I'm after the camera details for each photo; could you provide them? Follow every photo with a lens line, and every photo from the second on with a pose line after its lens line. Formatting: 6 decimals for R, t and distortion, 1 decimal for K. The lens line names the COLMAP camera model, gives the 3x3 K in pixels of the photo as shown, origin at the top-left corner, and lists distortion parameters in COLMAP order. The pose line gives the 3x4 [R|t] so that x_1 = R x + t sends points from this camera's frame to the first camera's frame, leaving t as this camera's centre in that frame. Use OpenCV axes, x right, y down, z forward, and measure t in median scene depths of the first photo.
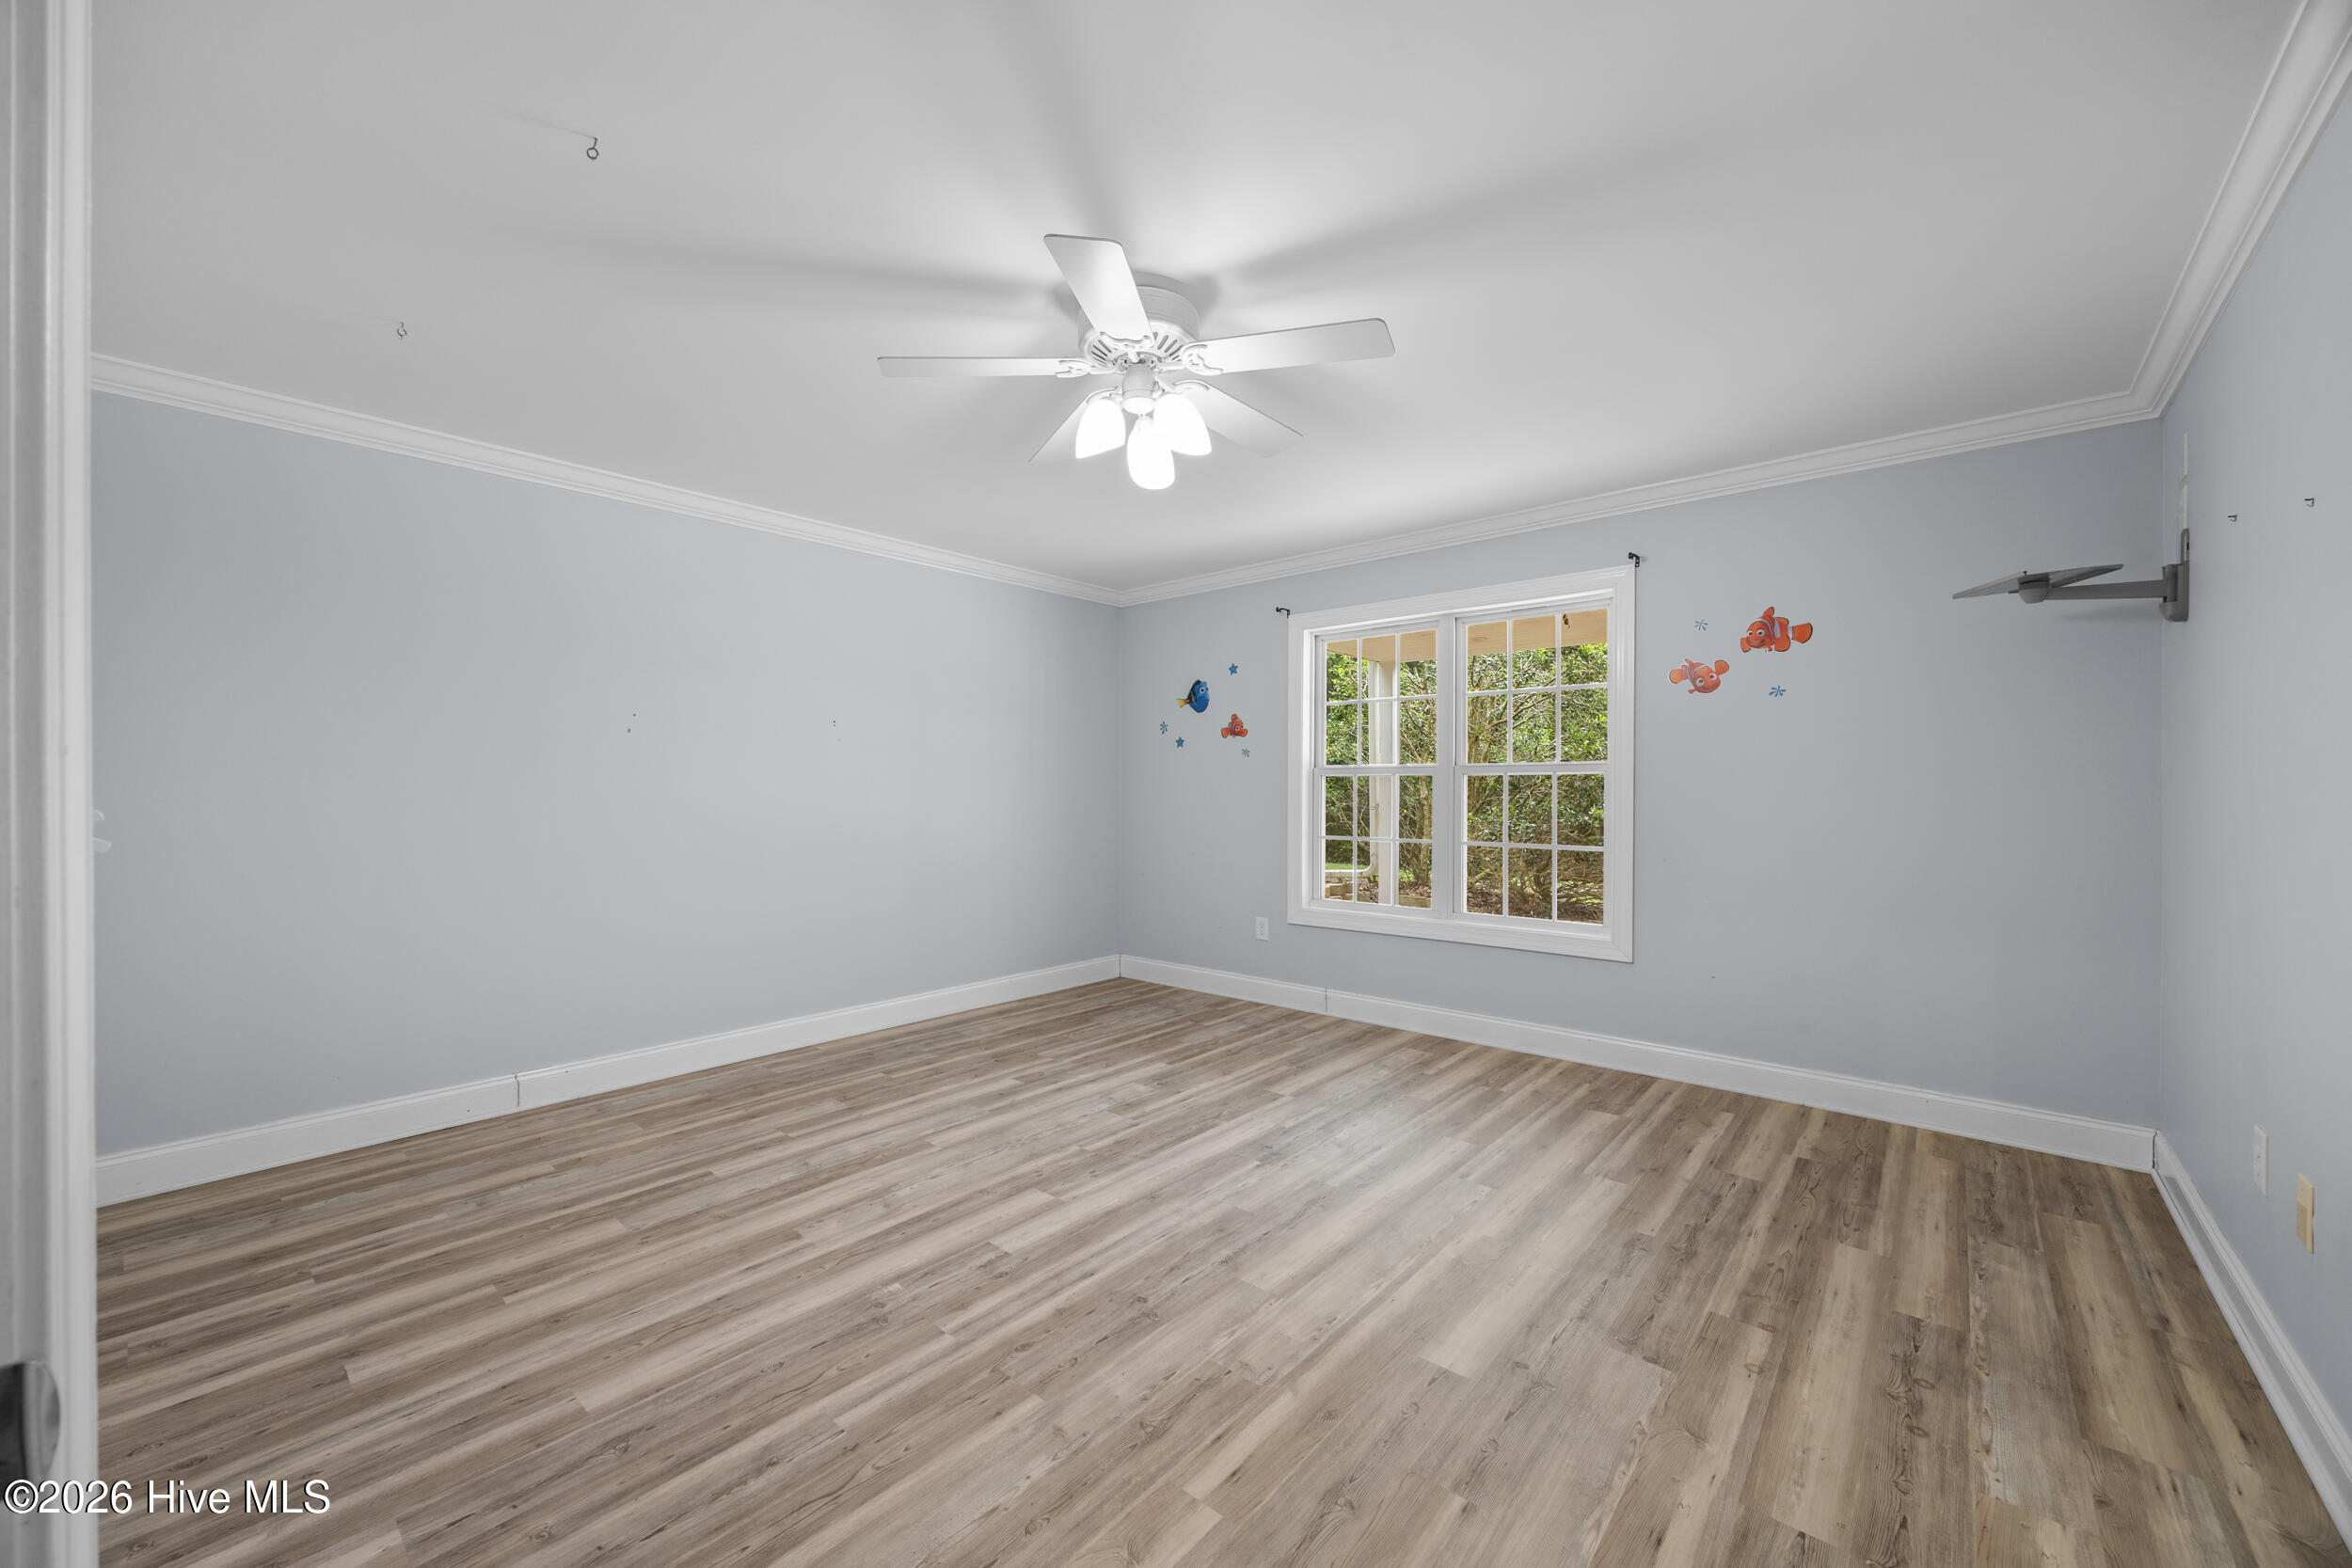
lens RADIAL K [[891.0, 0, 1178.0], [0, 891.0, 777.4], [0, 0, 1]] dist [0.003700, 0.000332]
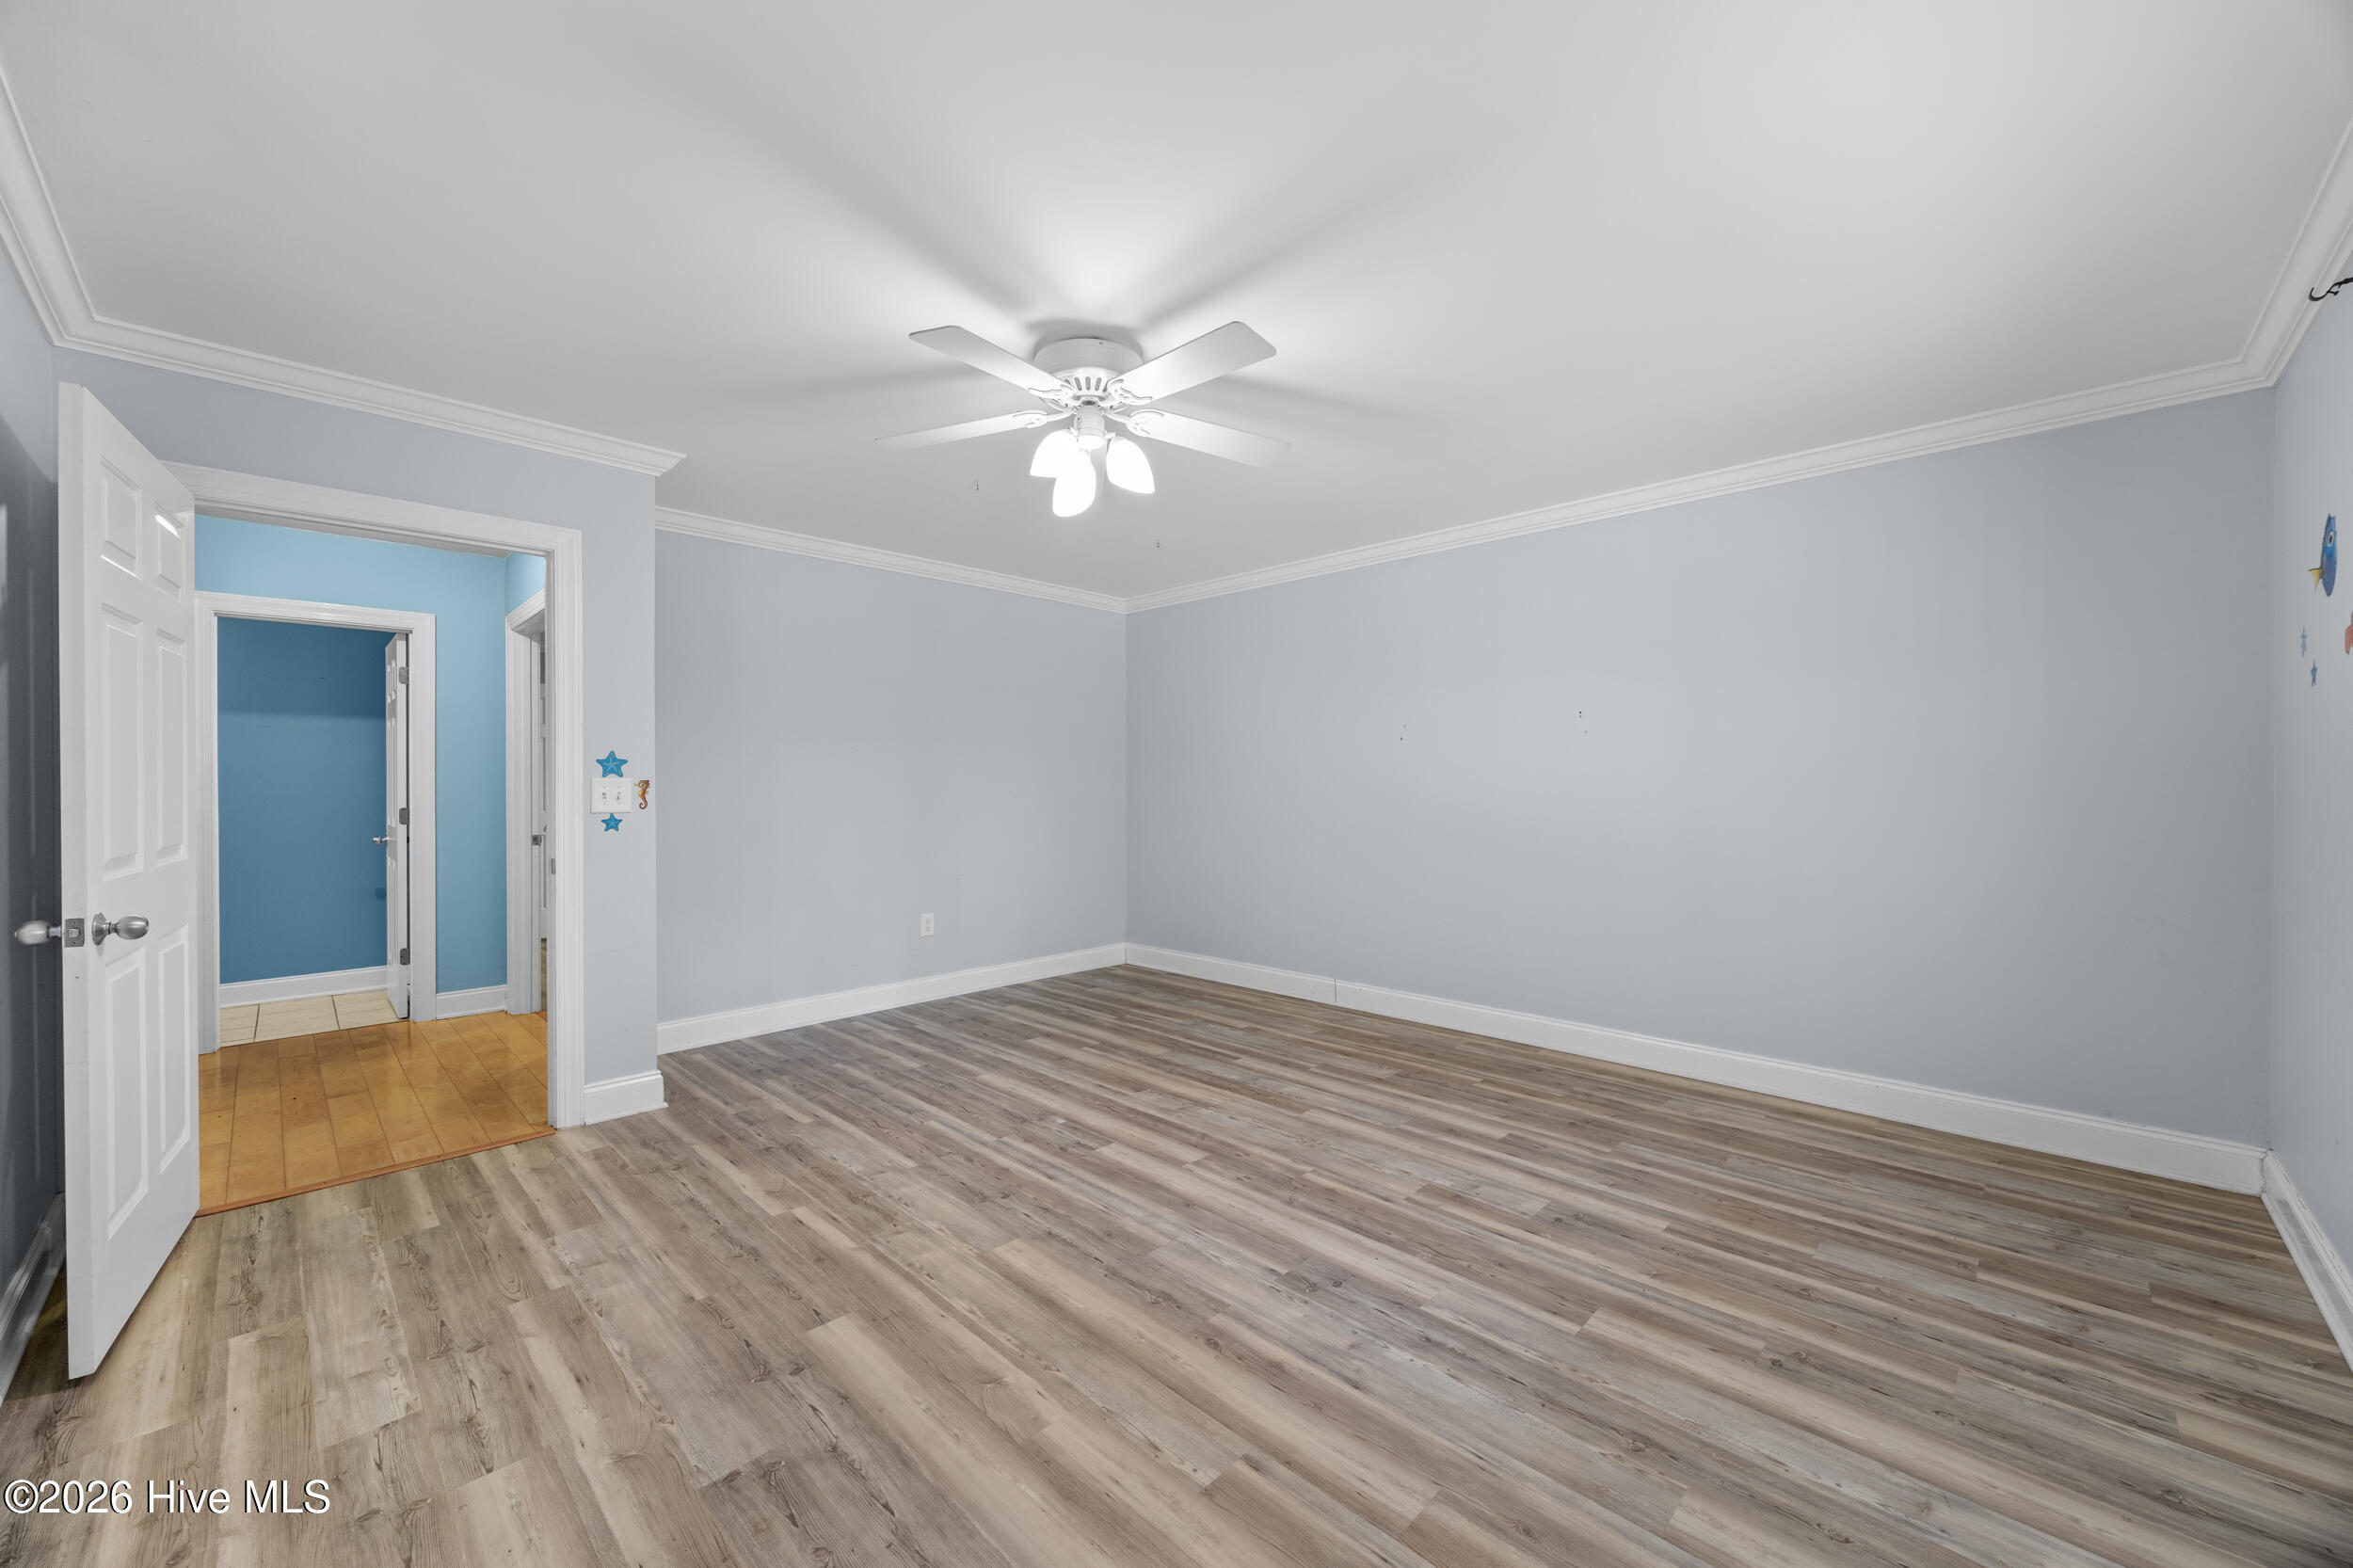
lens RADIAL K [[891.4, 0, 1178.5], [0, 891.4, 787.8], [0, 0, 1]] dist [0.003700, 0.000332]
pose [[-0.057640, 0.002578, -0.998334, 0.885284], [0.016865, 0.999856, 0.001609, 0.006223], [0.998195, -0.016744, -0.057675, 0.974649]]
